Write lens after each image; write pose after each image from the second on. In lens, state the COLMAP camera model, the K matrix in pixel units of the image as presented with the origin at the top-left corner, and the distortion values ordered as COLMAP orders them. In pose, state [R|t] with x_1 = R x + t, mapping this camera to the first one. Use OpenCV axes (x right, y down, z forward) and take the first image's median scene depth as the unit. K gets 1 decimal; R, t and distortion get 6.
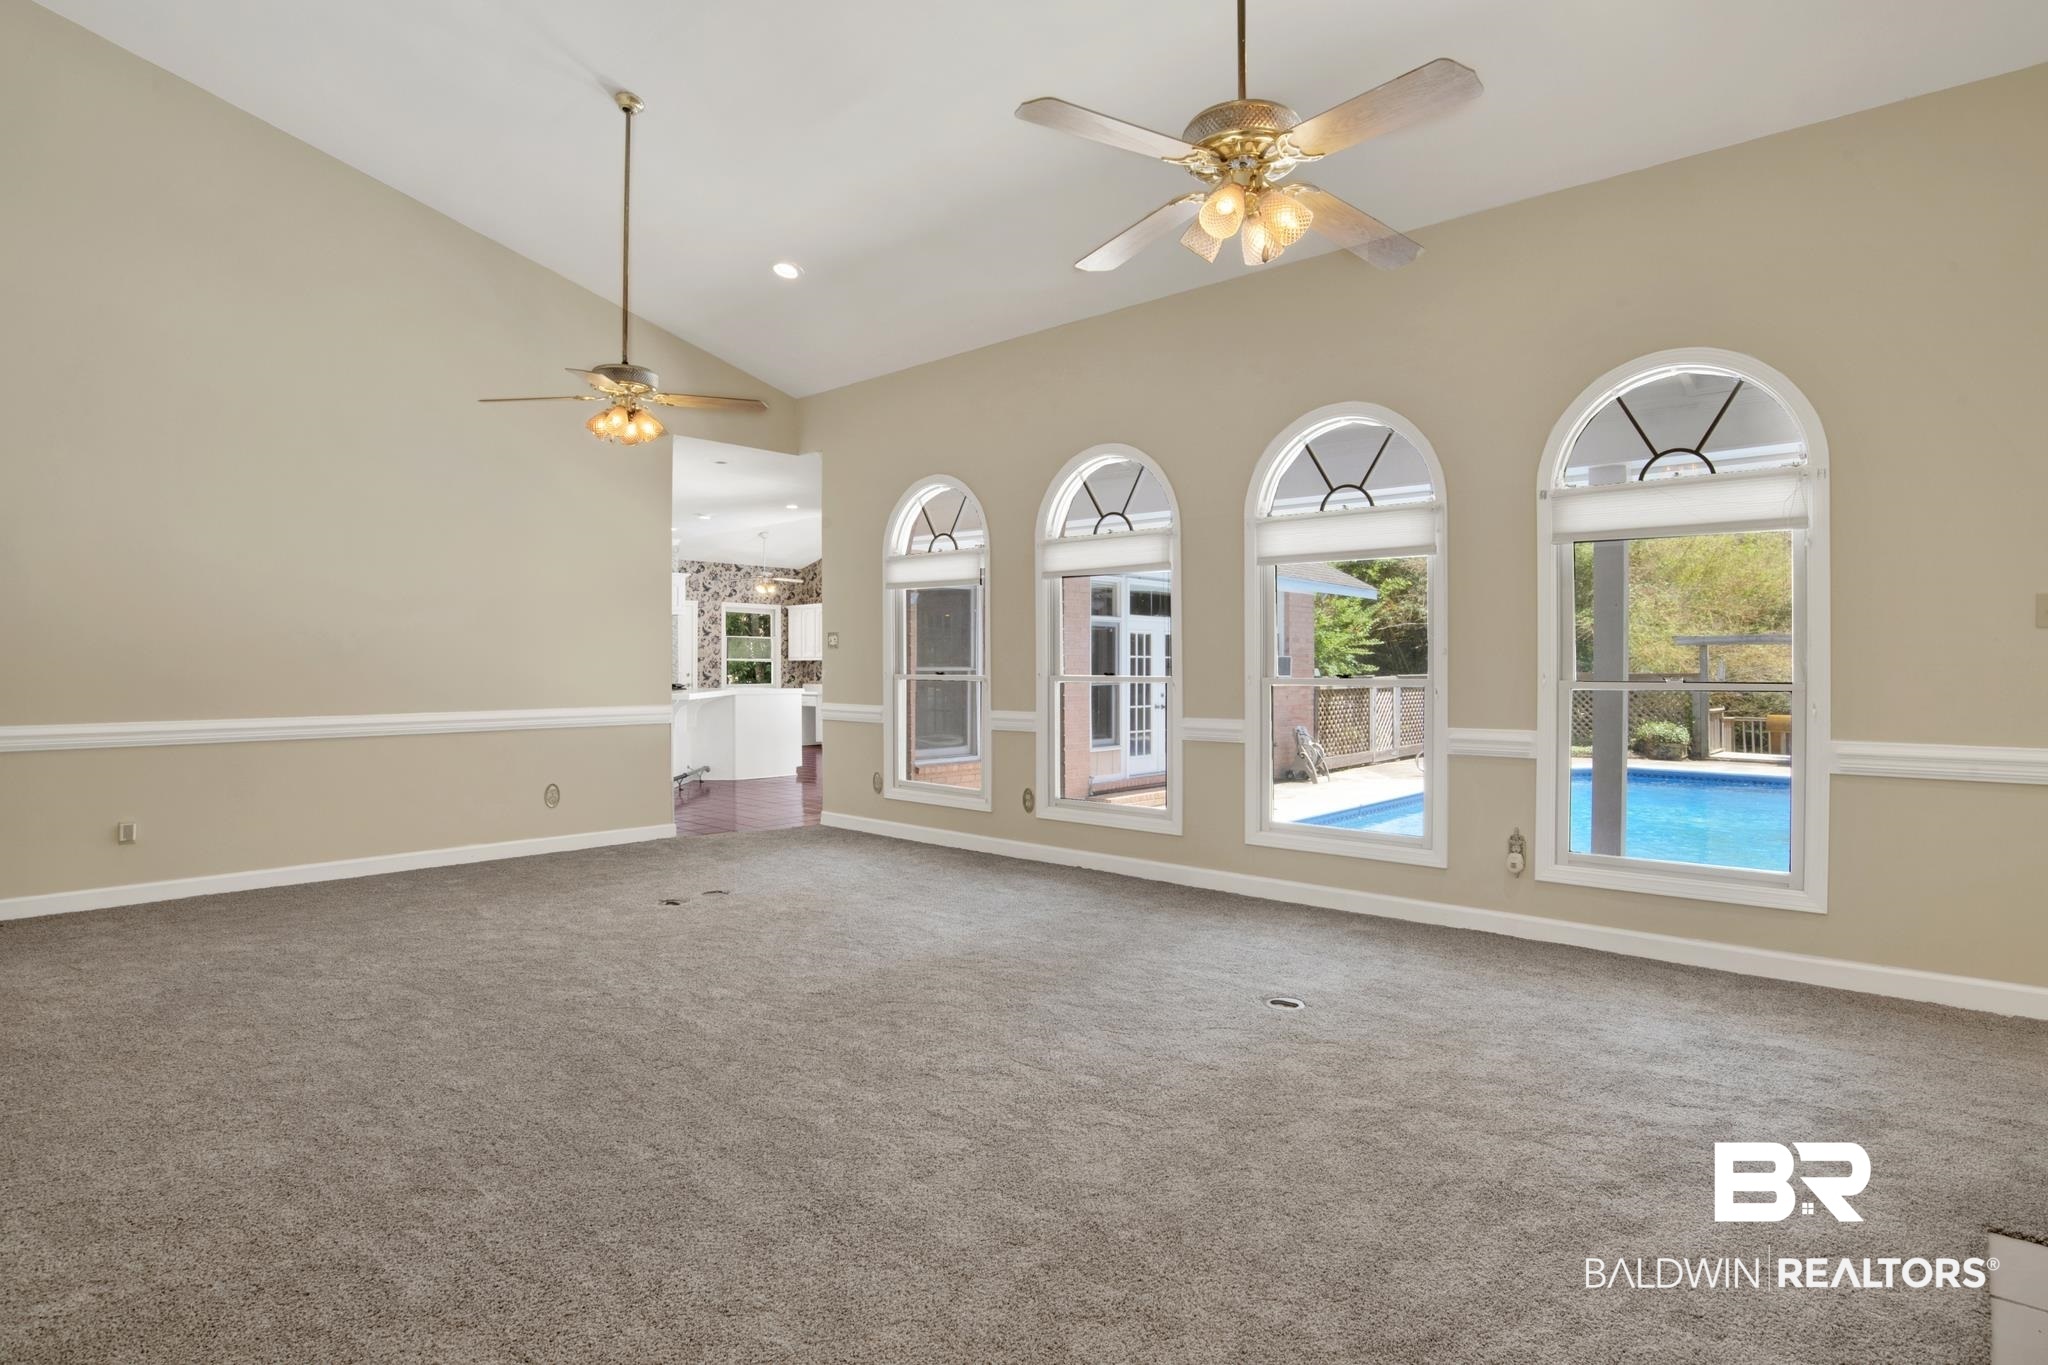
lens RADIAL K [[1067.0, 0, 1019.3], [0, 1067.0, 668.5], [0, 0, 1]] dist [-0.057013, 0.013987]
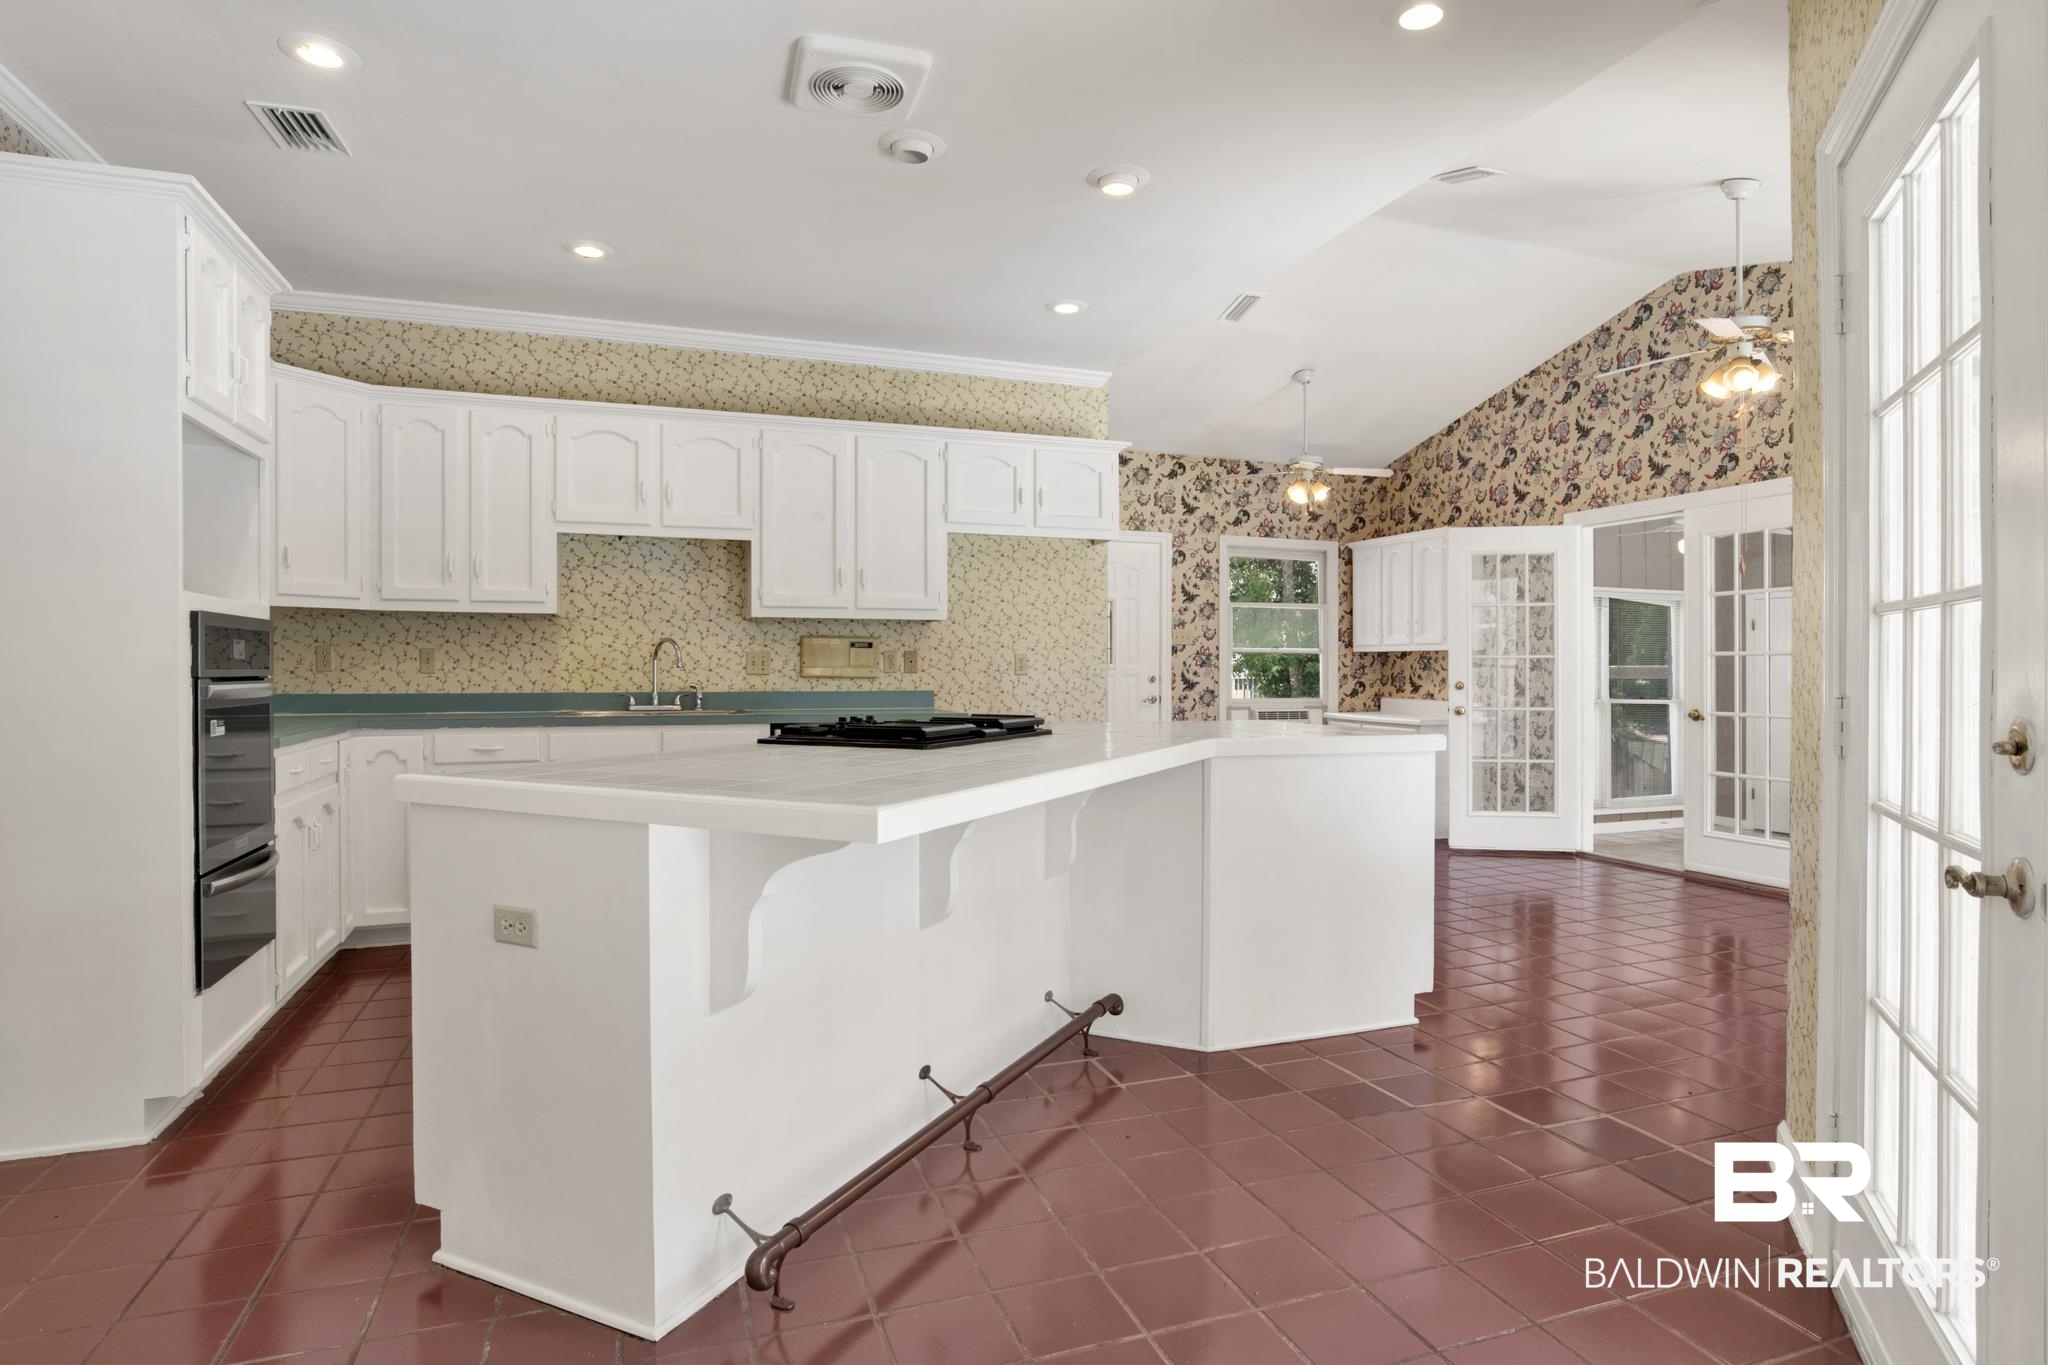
lens RADIAL K [[1067.0, 0, 1035.1], [0, 1067.0, 676.6], [0, 0, 1]] dist [-0.057013, 0.013987]
pose [[0.885876, 0.002948, -0.463913, -0.122747], [0.001729, 0.999952, 0.009657, -0.000699], [0.463919, -0.009357, 0.885828, 0.508077]]
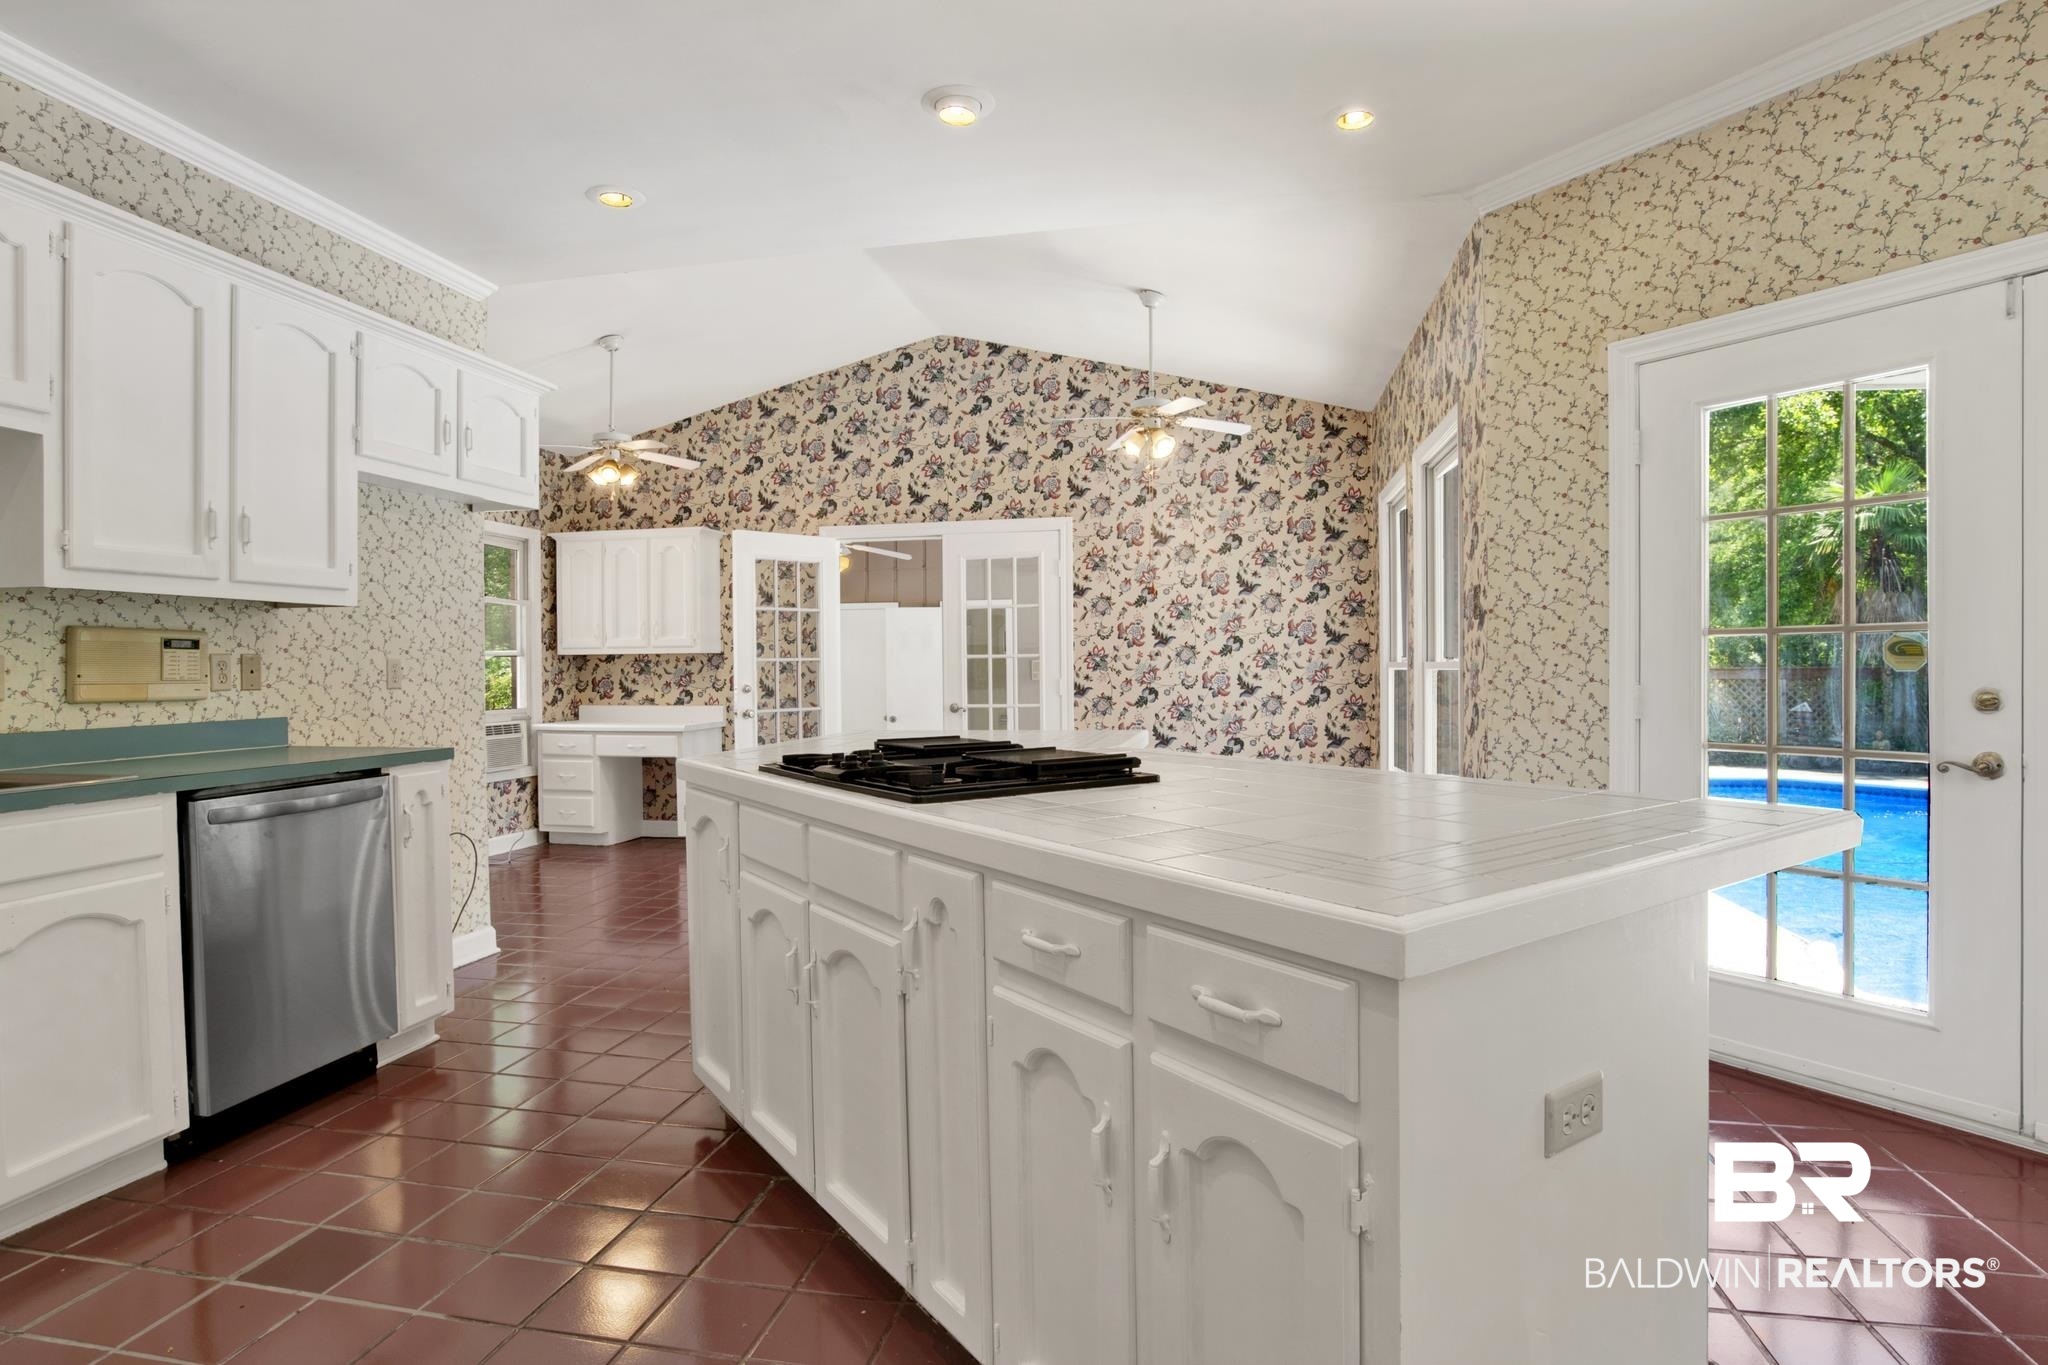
lens RADIAL K [[1067.0, 0, 1001.8], [0, 1067.0, 672.6], [0, 0, 1]] dist [-0.057013, 0.013987]
pose [[0.868412, -0.014628, 0.495628, -0.288746], [0.010756, 0.999885, 0.010664, -0.002674], [-0.495727, -0.003929, 0.868469, 0.542893]]
